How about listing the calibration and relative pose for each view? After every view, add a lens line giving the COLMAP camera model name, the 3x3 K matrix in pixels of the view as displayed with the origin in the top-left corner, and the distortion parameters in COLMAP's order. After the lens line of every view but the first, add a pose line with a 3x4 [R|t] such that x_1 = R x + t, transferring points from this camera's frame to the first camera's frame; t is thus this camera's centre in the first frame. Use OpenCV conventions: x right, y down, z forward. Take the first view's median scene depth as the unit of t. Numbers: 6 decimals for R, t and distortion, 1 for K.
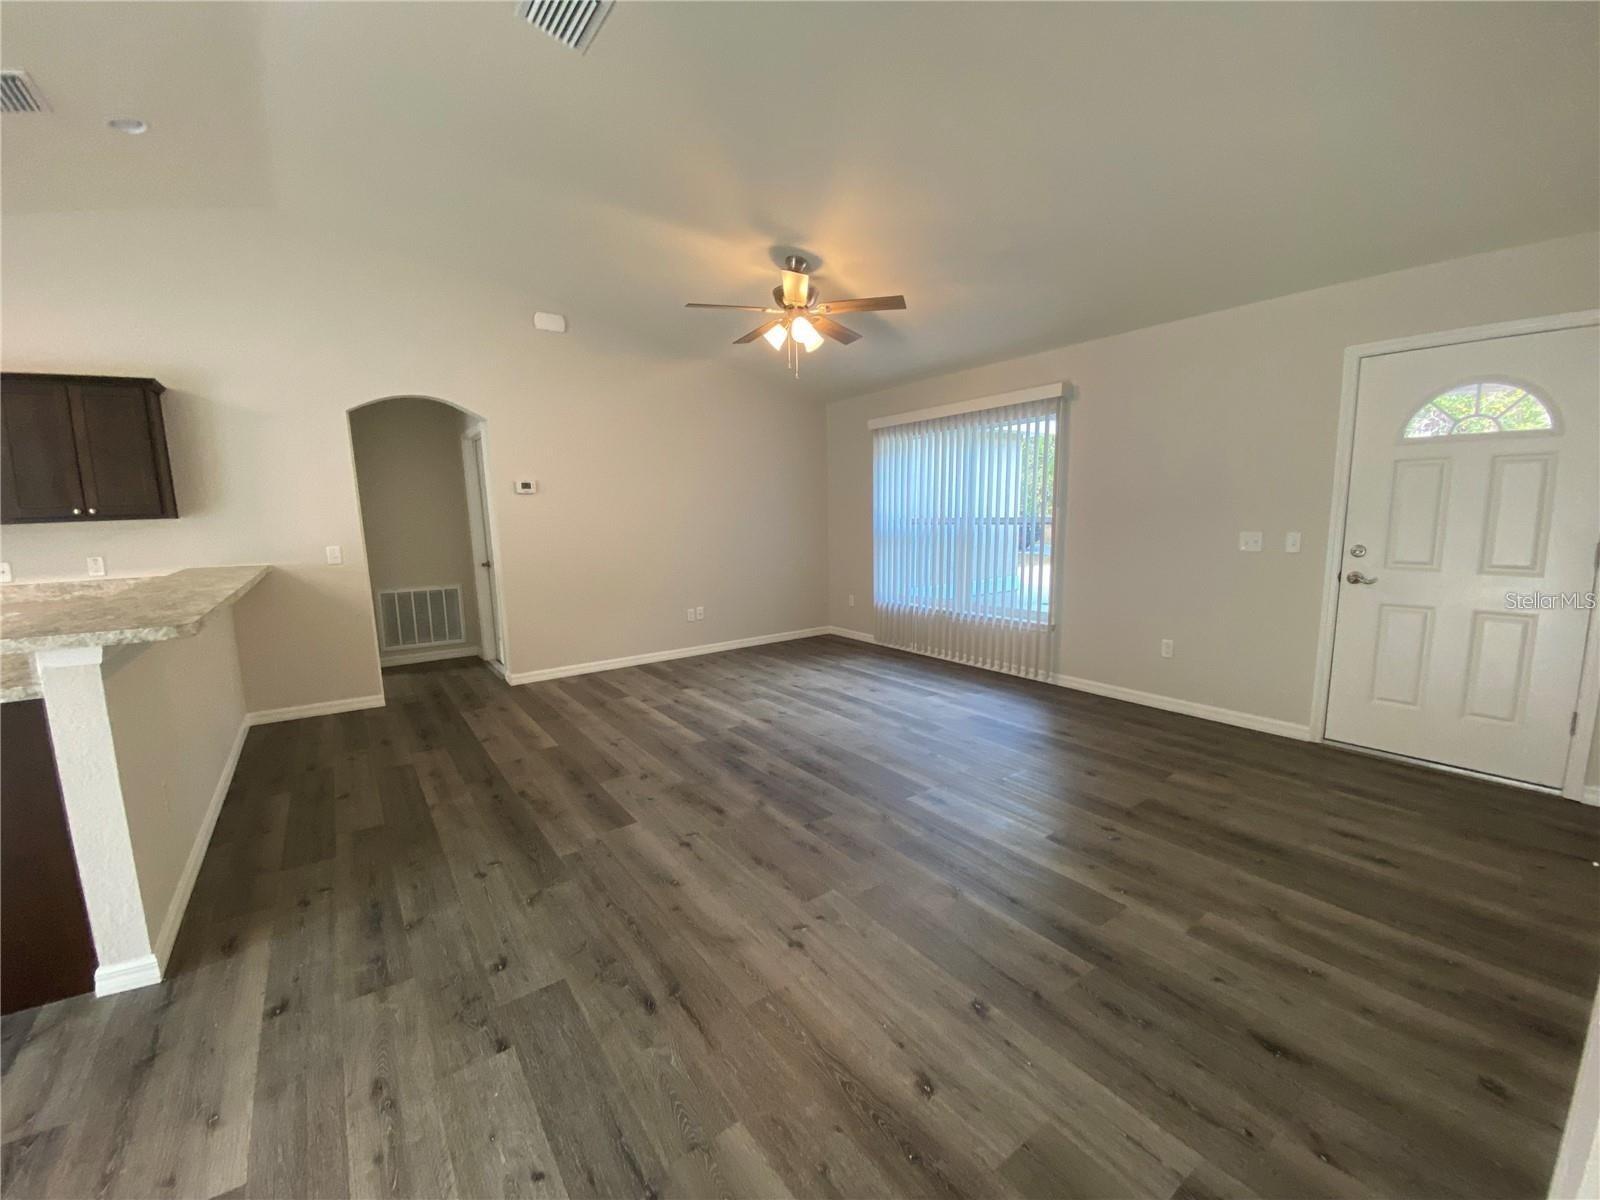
lens RADIAL K [[646.8, 0, 801.2], [0, 646.8, 609.0], [0, 0, 1]] dist [0.025905, -0.023304]
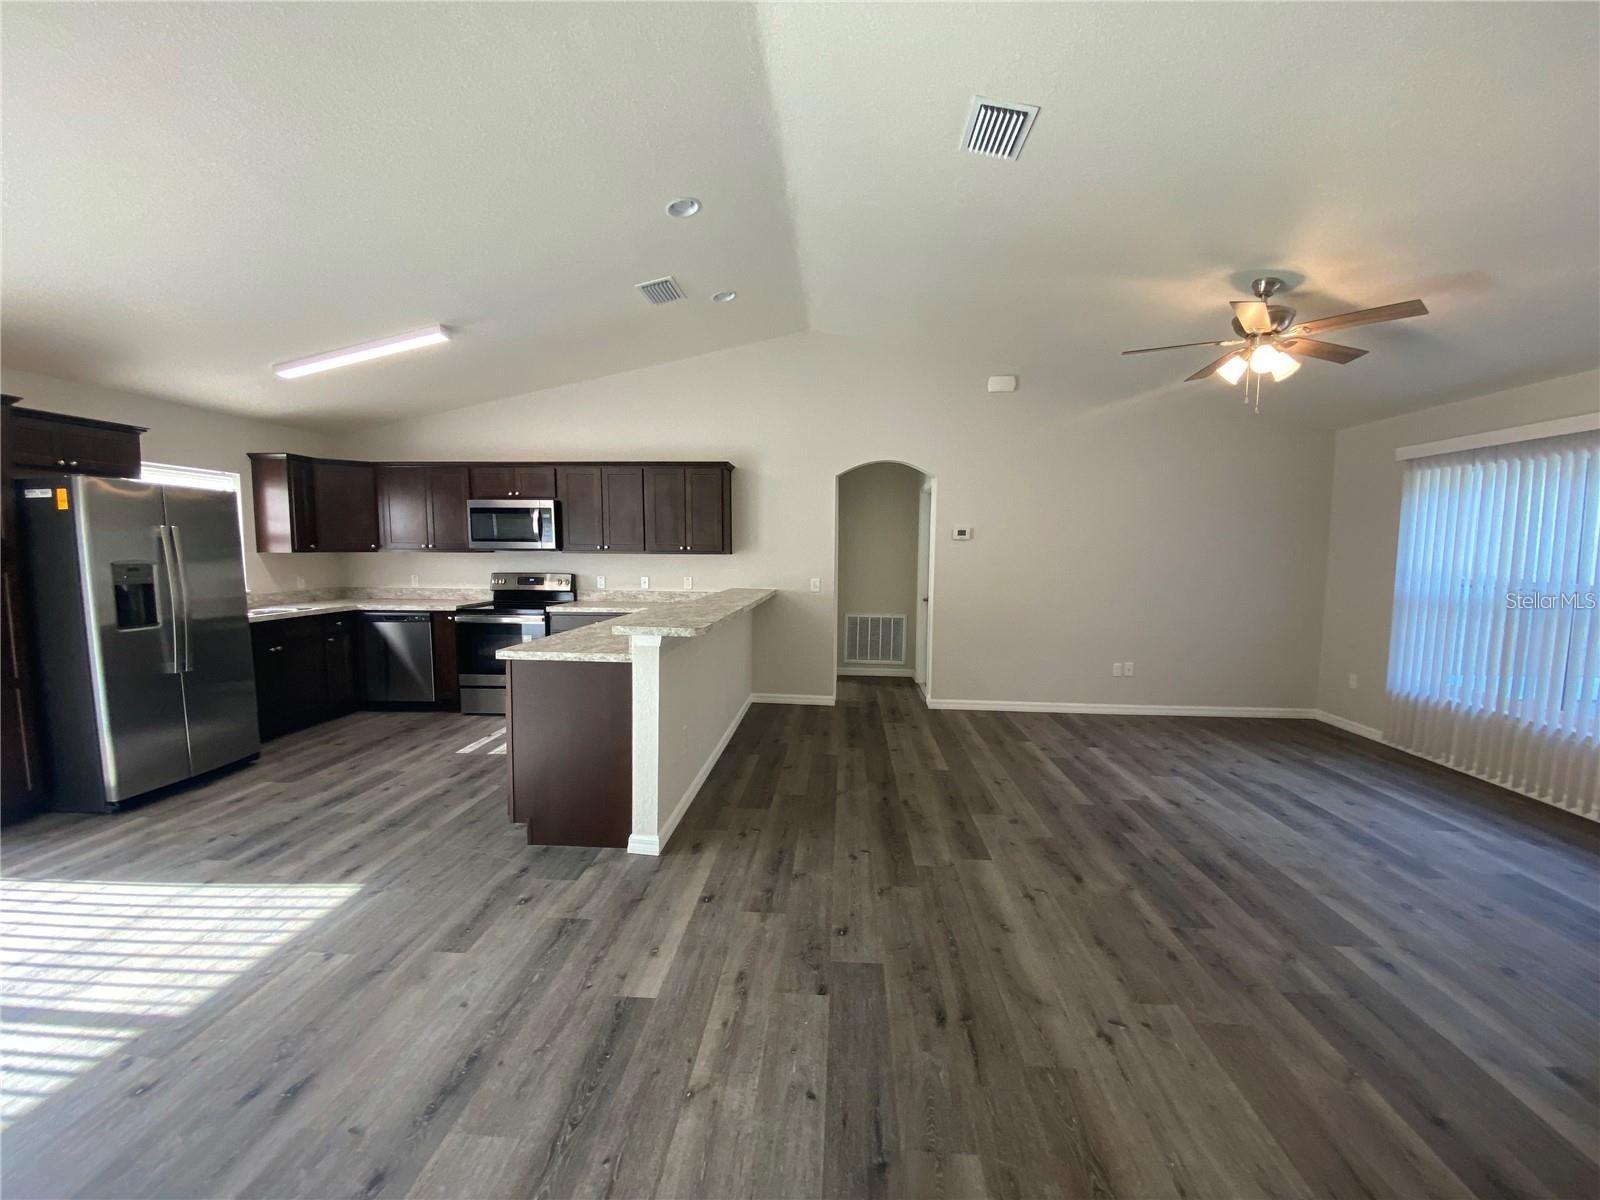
lens RADIAL K [[646.8, 0, 801.2], [0, 646.8, 609.0], [0, 0, 1]] dist [0.025905, -0.023304]
pose [[0.769030, 0.085659, -0.633447, 0.112015], [-0.122322, 0.992387, -0.014306, -0.015357], [0.627399, 0.088486, 0.773654, -0.026431]]
